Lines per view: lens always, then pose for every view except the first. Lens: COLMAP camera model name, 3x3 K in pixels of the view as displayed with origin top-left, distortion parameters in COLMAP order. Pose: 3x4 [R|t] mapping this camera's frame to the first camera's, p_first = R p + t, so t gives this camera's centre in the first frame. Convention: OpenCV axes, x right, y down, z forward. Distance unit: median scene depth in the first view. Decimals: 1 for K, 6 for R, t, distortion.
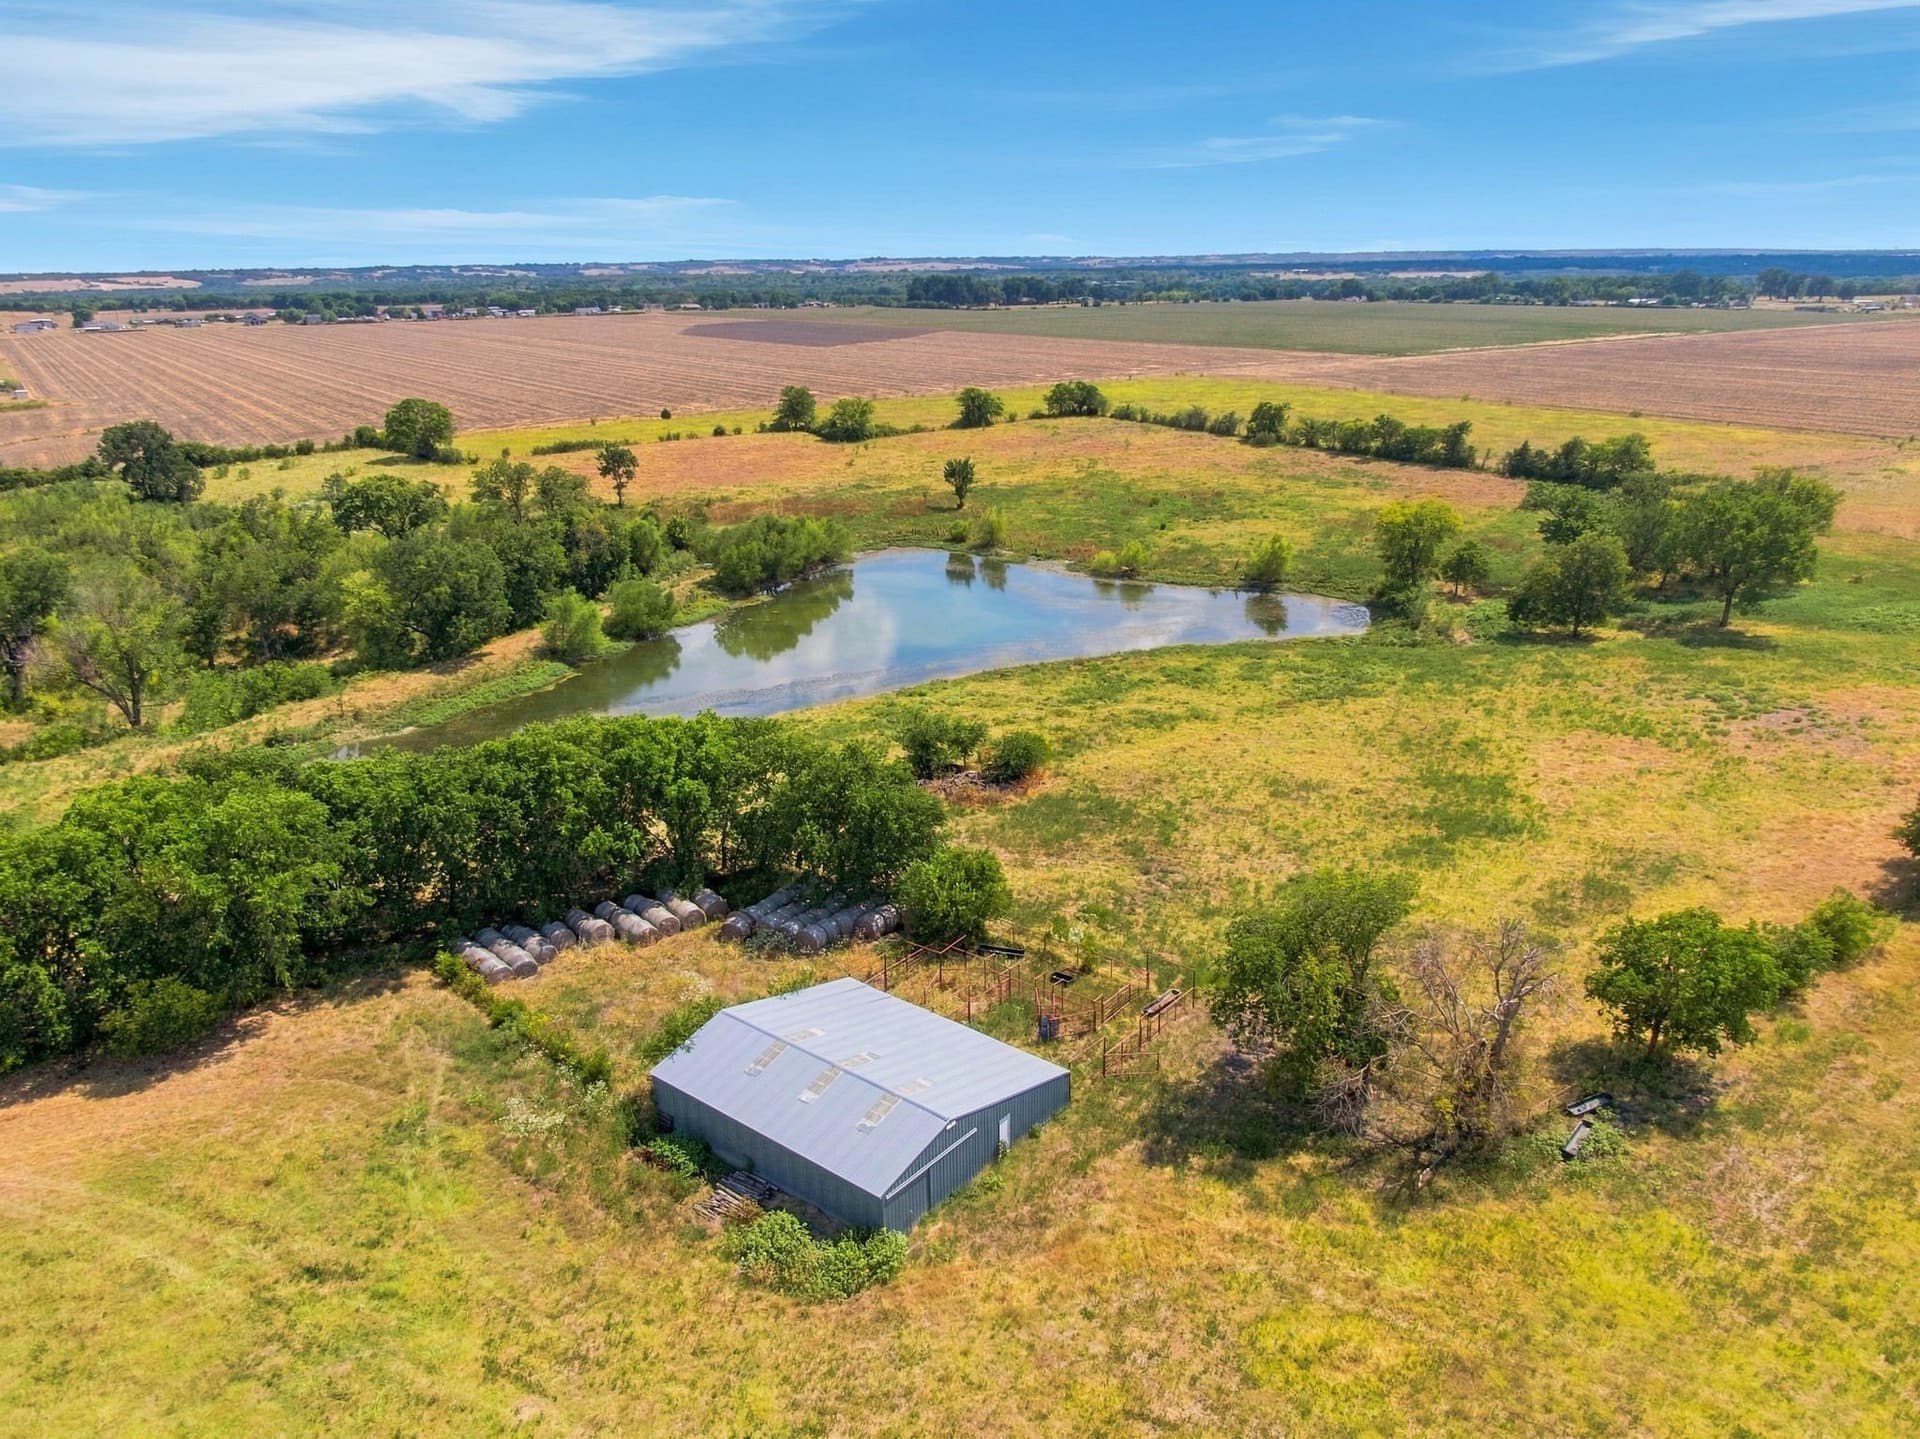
lens RADIAL K [[1370.6, 0, 957.7], [0, 1370.6, 724.9], [0, 0, 1]] dist [0.035612, -0.062548]
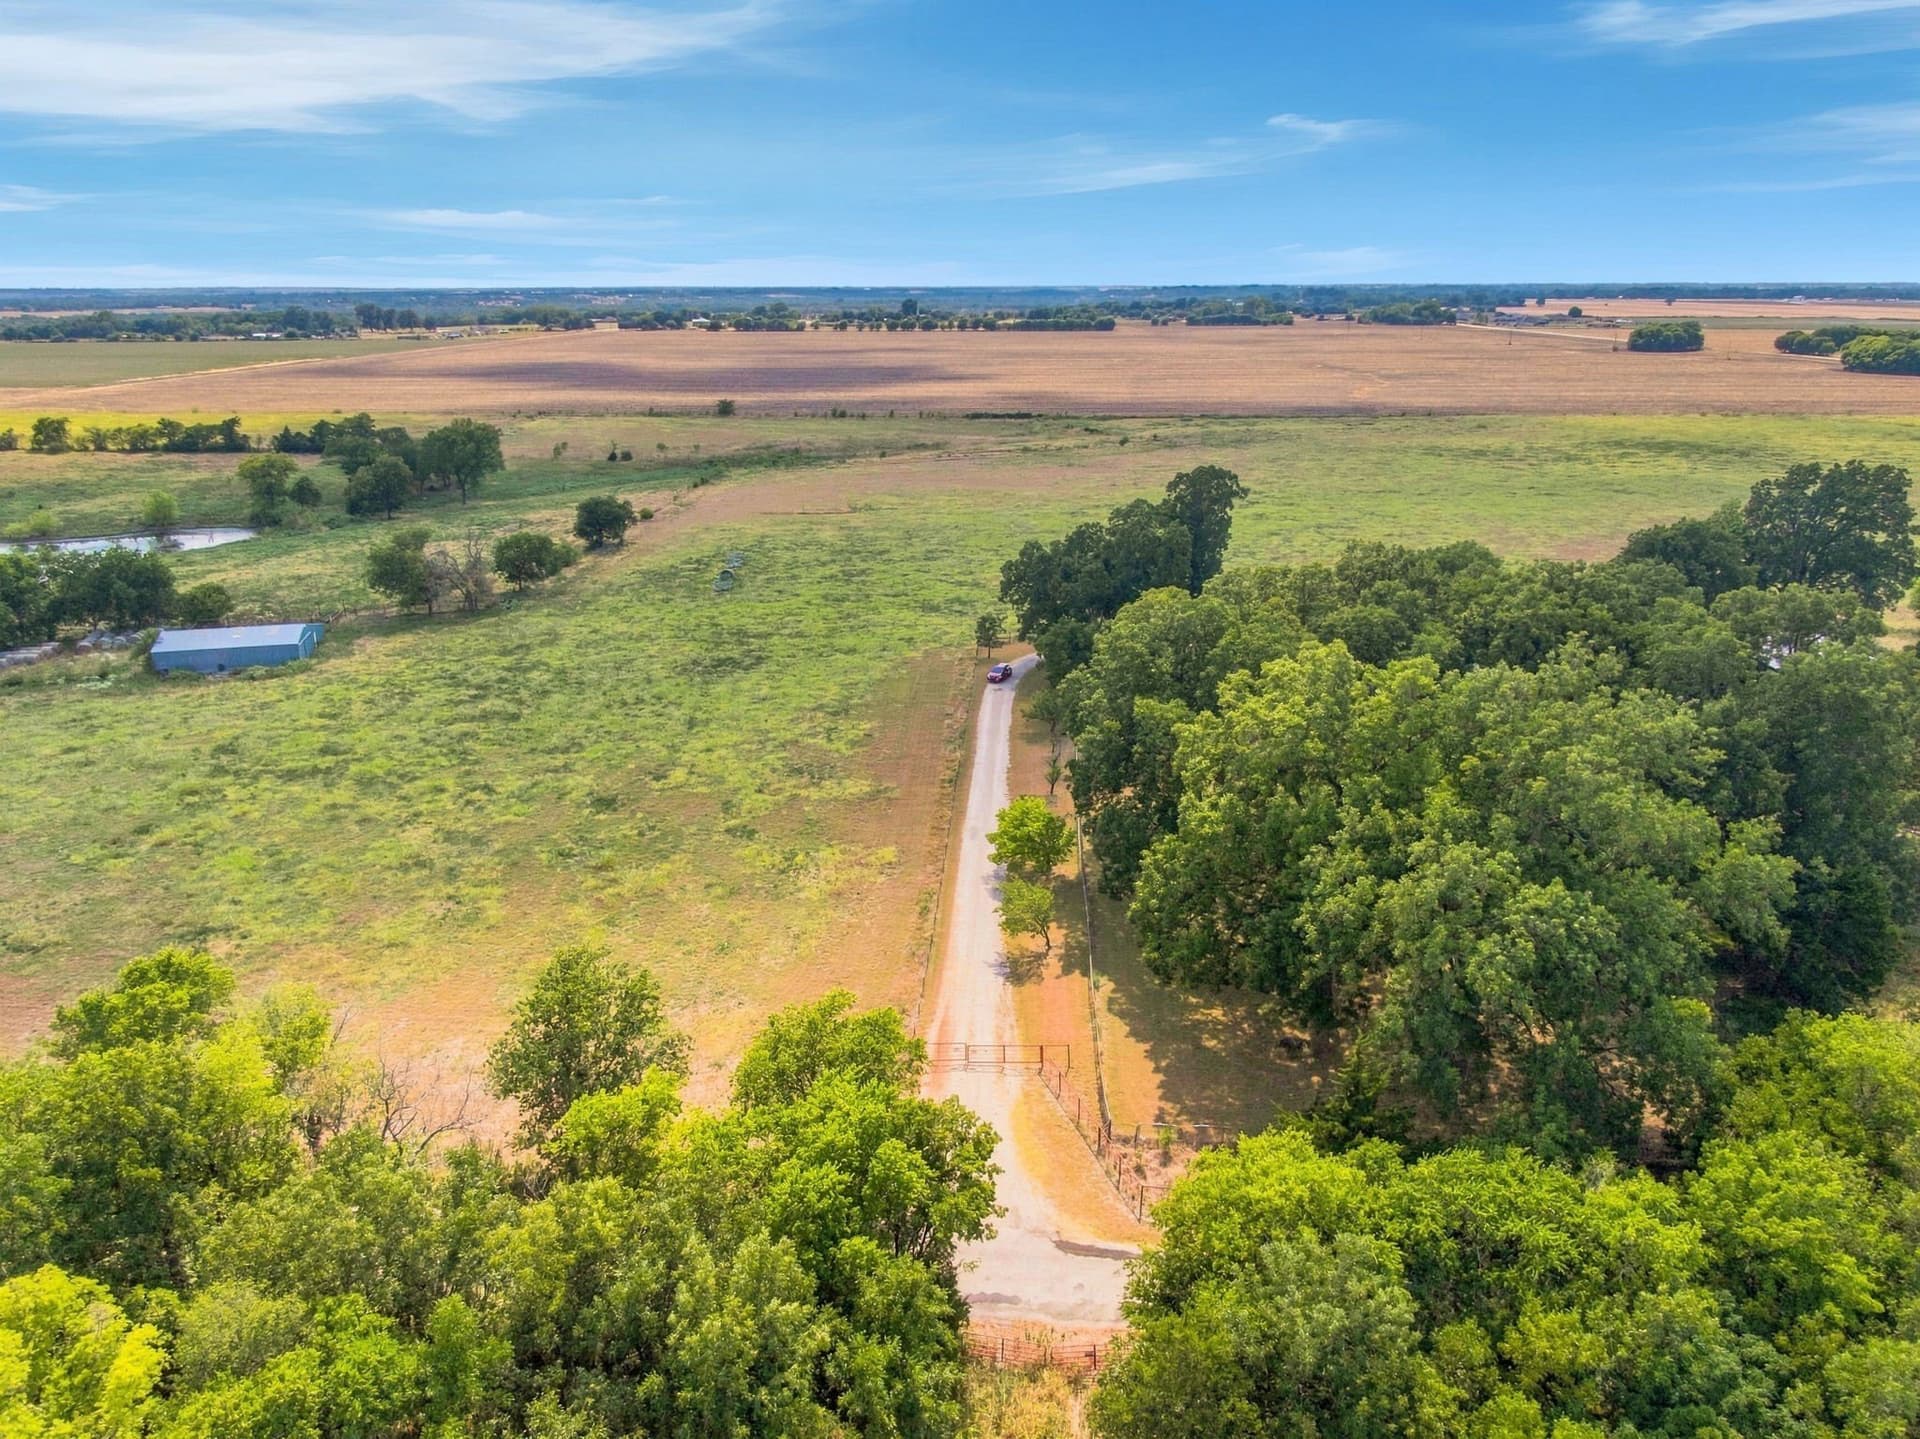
lens RADIAL K [[1370.6, 0, 957.7], [0, 1370.6, 724.9], [0, 0, 1]] dist [0.035612, -0.062548]
pose [[0.610158, -0.233354, 0.757135, -0.247438], [0.252508, 0.963082, 0.093338, 0.104553], [-0.750964, 0.134231, 0.646556, -0.309683]]
